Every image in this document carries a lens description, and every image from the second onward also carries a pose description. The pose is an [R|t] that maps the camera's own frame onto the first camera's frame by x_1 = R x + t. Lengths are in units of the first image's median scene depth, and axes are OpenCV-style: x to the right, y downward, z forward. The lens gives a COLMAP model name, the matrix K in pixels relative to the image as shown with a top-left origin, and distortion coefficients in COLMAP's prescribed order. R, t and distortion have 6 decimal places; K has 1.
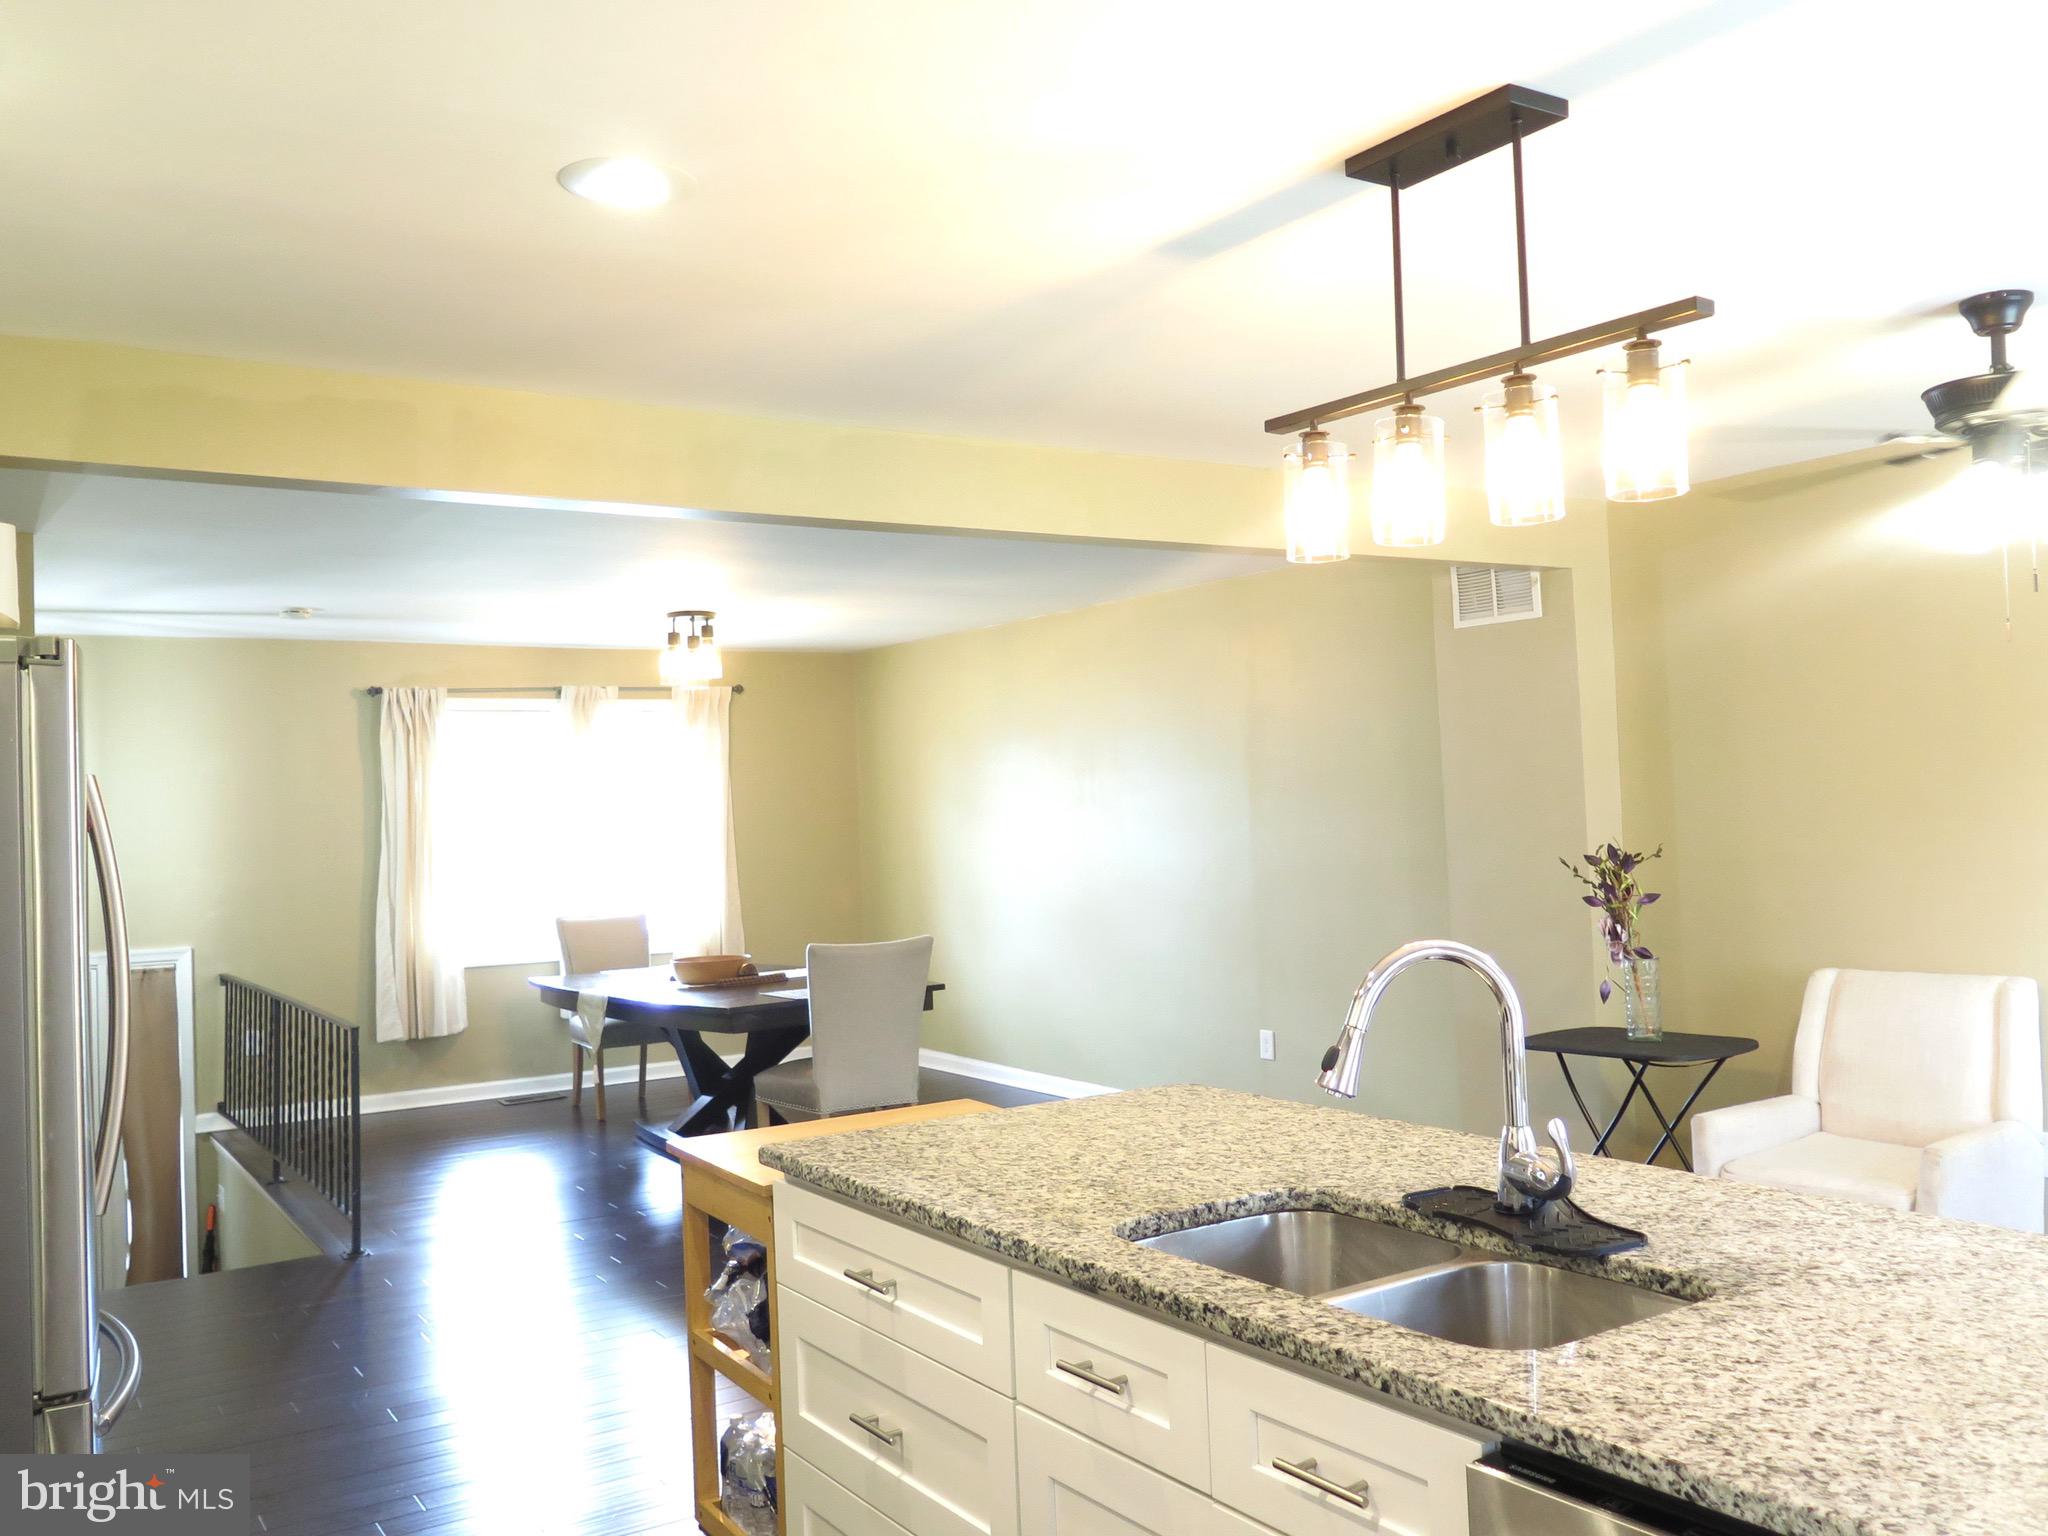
lens RADIAL K [[1713.6, 0, 1017.5], [0, 1713.6, 754.6], [0, 0, 1]] dist [-0.020999, 0.006189]
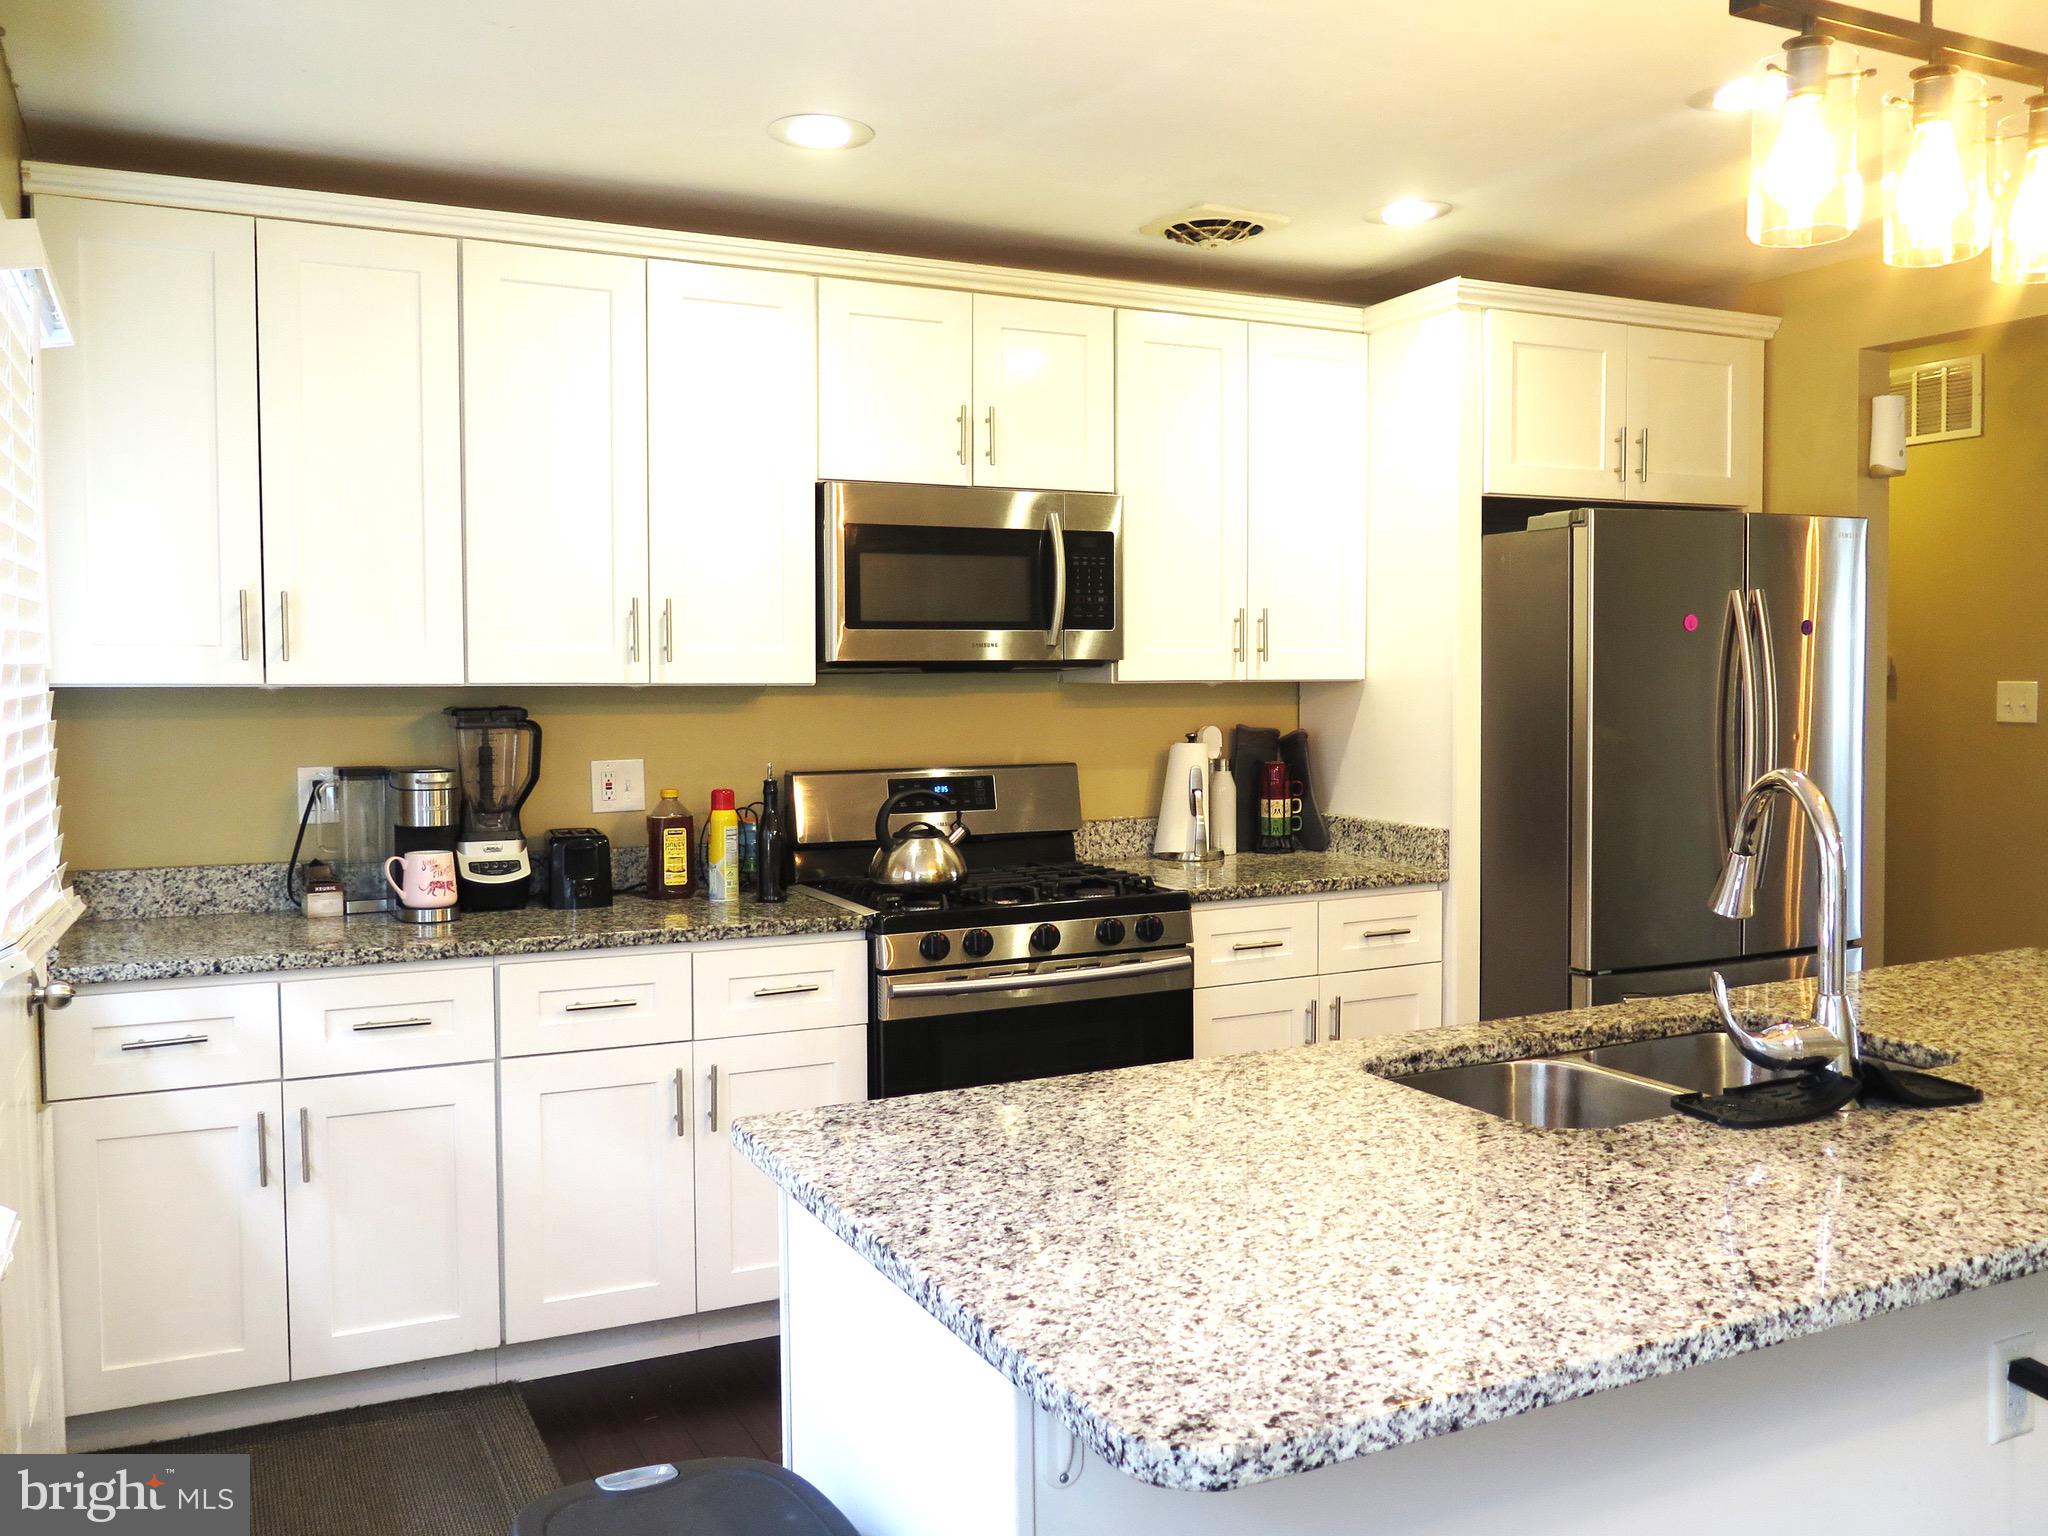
lens RADIAL K [[1713.6, 0, 1017.5], [0, 1713.6, 754.6], [0, 0, 1]] dist [-0.020999, 0.006189]
pose [[-0.134817, 0.084105, -0.987295, 1.081870], [0.048085, 0.995773, 0.078261, 0.010984], [0.989703, -0.036923, -0.138291, 0.659199]]
